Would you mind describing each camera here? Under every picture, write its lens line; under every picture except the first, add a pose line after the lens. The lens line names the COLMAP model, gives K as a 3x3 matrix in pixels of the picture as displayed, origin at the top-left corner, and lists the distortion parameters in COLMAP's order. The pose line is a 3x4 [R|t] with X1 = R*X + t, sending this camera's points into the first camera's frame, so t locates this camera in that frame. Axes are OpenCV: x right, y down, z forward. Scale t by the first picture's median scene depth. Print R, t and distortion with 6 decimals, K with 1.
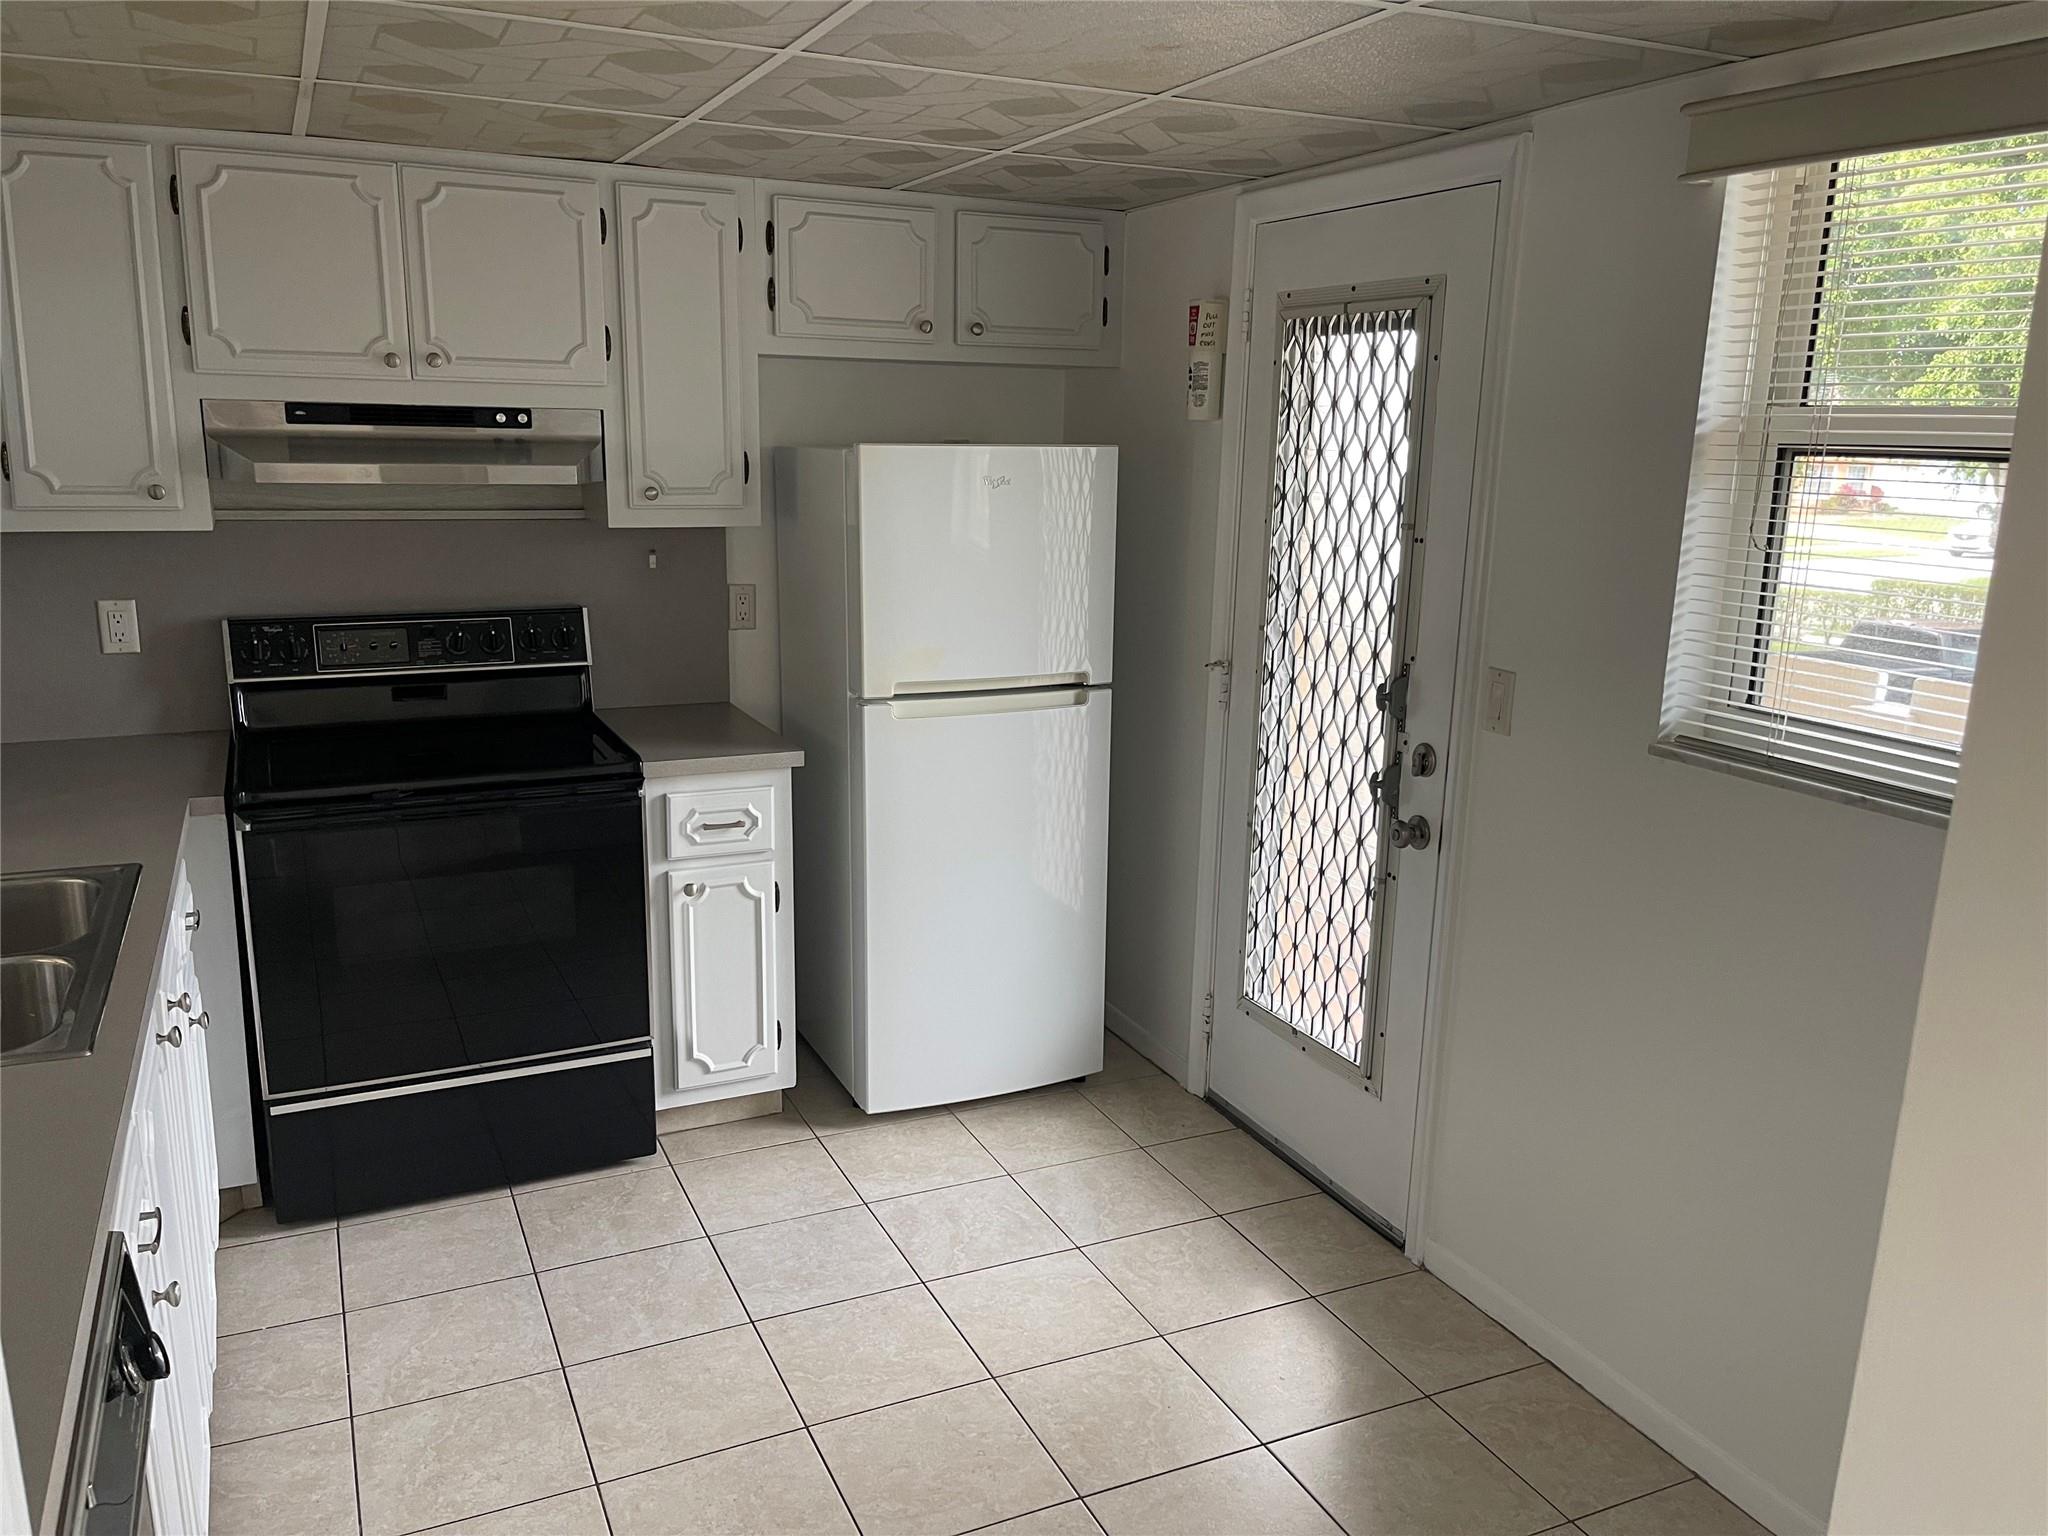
lens RADIAL K [[1542.4, 0, 1043.8], [0, 1542.4, 771.8], [0, 0, 1]] dist [0.039022, -0.049497]
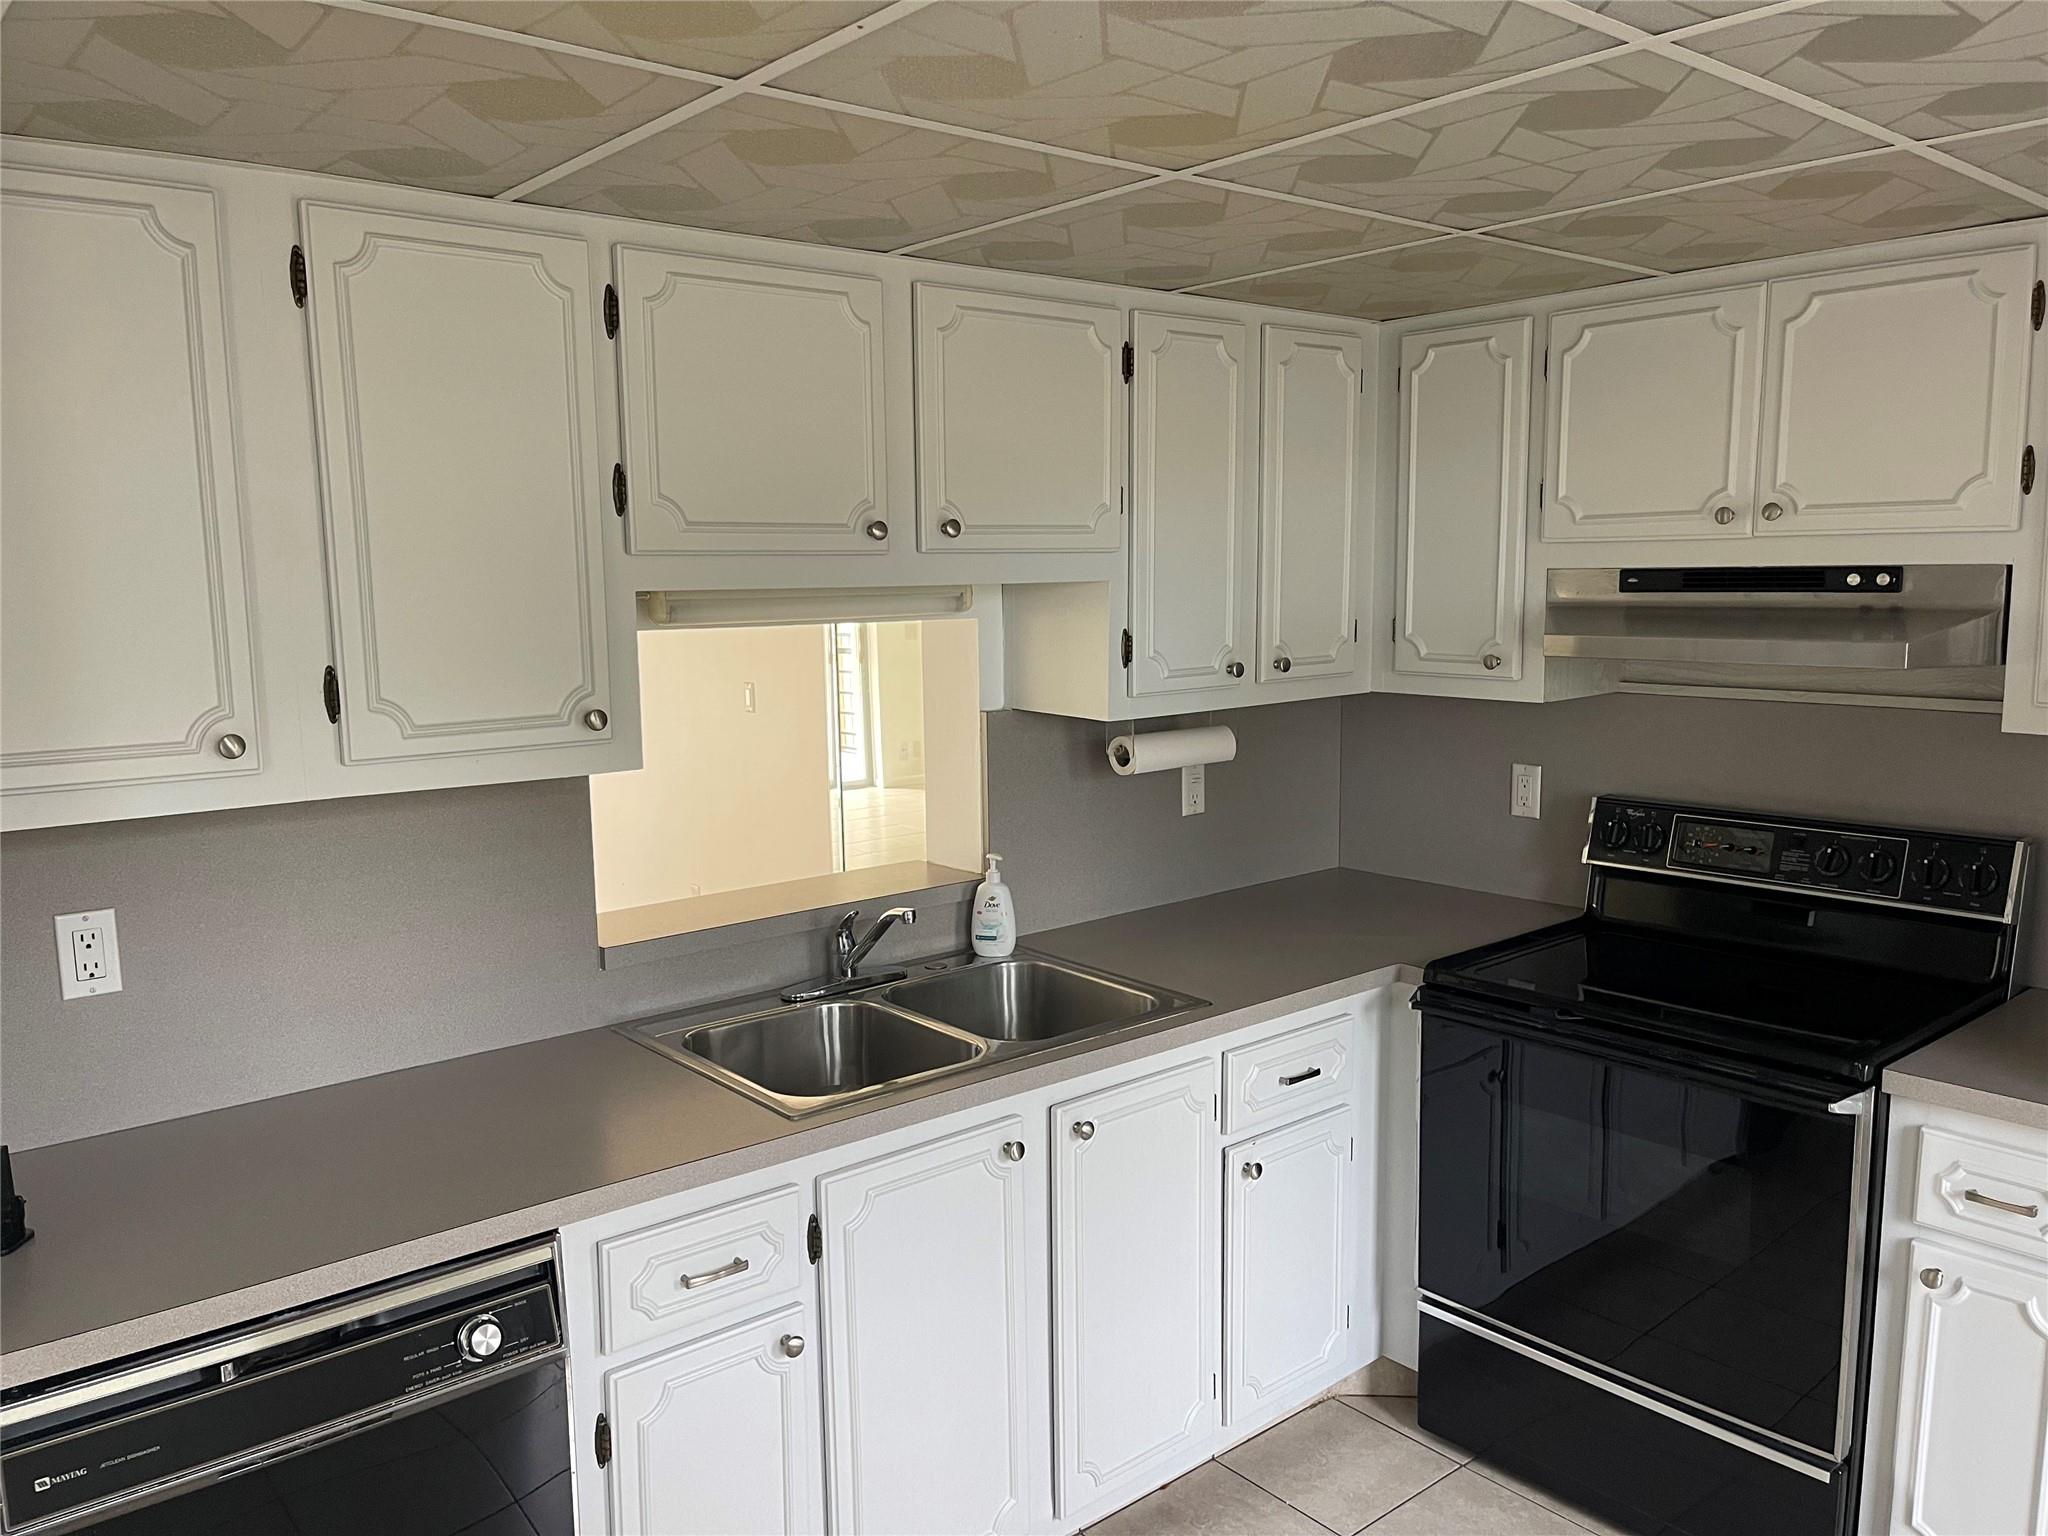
lens RADIAL K [[1542.4, 0, 1035.8], [0, 1542.4, 783.4], [0, 0, 1]] dist [0.039022, -0.049497]
pose [[0.250236, 0.110571, -0.961850, 0.297504], [-0.195715, 0.978725, 0.061593, -0.098871], [0.948197, 0.172836, 0.266553, 0.432988]]
